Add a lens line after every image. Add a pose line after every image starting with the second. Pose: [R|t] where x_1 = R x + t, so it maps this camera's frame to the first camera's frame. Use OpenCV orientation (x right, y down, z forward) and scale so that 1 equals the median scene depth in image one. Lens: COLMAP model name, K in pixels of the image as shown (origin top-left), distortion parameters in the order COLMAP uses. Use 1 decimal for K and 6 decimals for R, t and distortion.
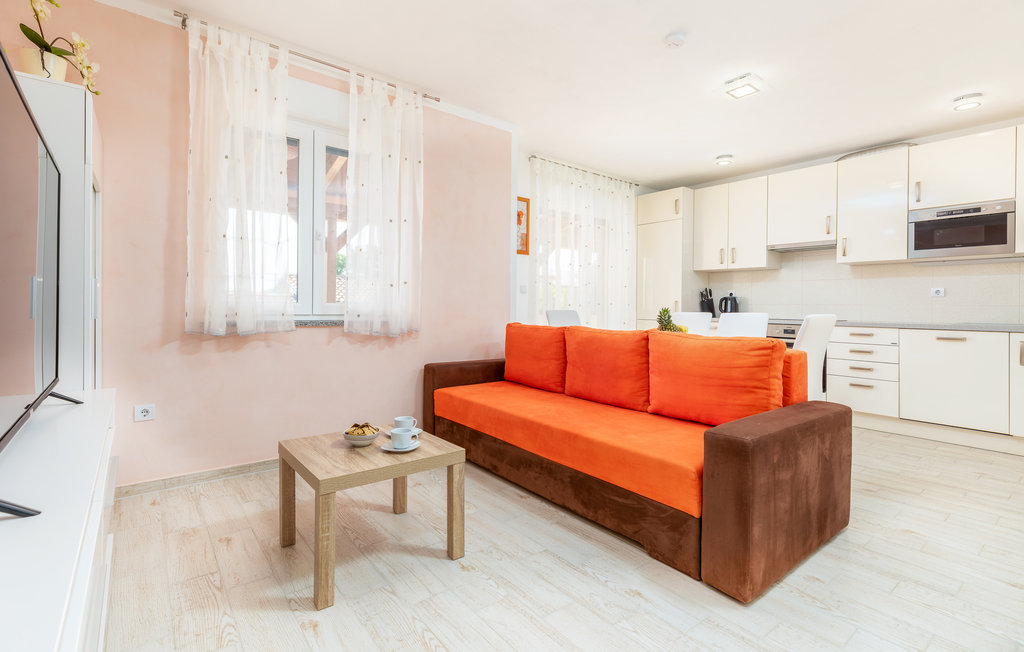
lens RADIAL K [[471.9, 0, 504.0], [0, 471.9, 301.7], [0, 0, 1]] dist [0.001002, -0.000242]
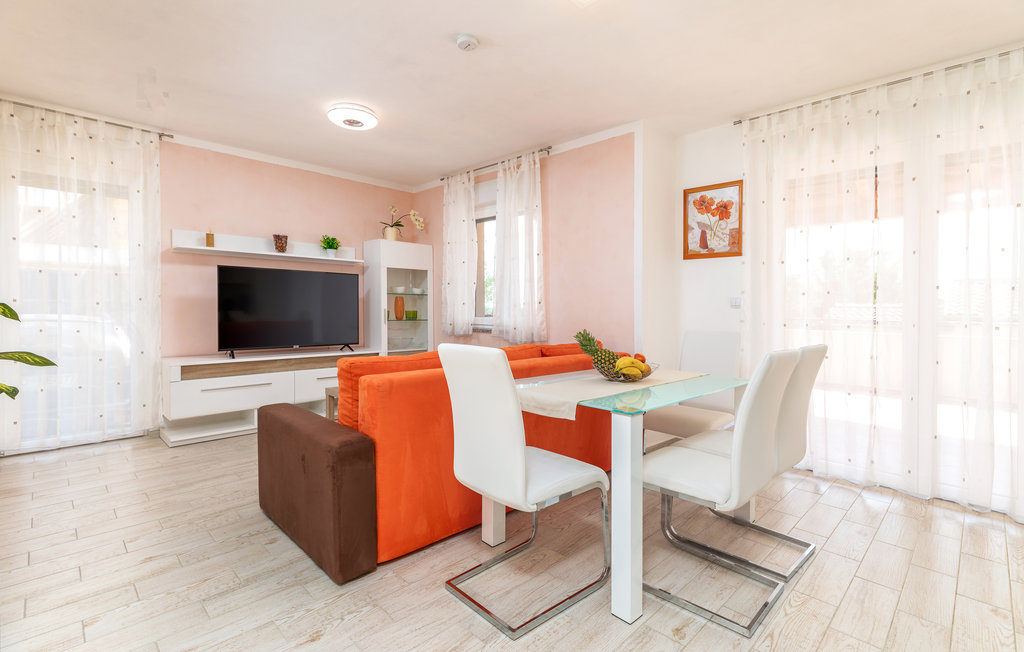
lens RADIAL K [[471.9, 0, 504.0], [0, 471.9, 301.7], [0, 0, 1]] dist [0.001002, -0.000242]
pose [[0.109816, -0.020768, -0.993735, 1.086897], [-0.005700, 0.999752, -0.021524, -0.014162], [0.993936, 0.008028, 0.109670, 0.805706]]
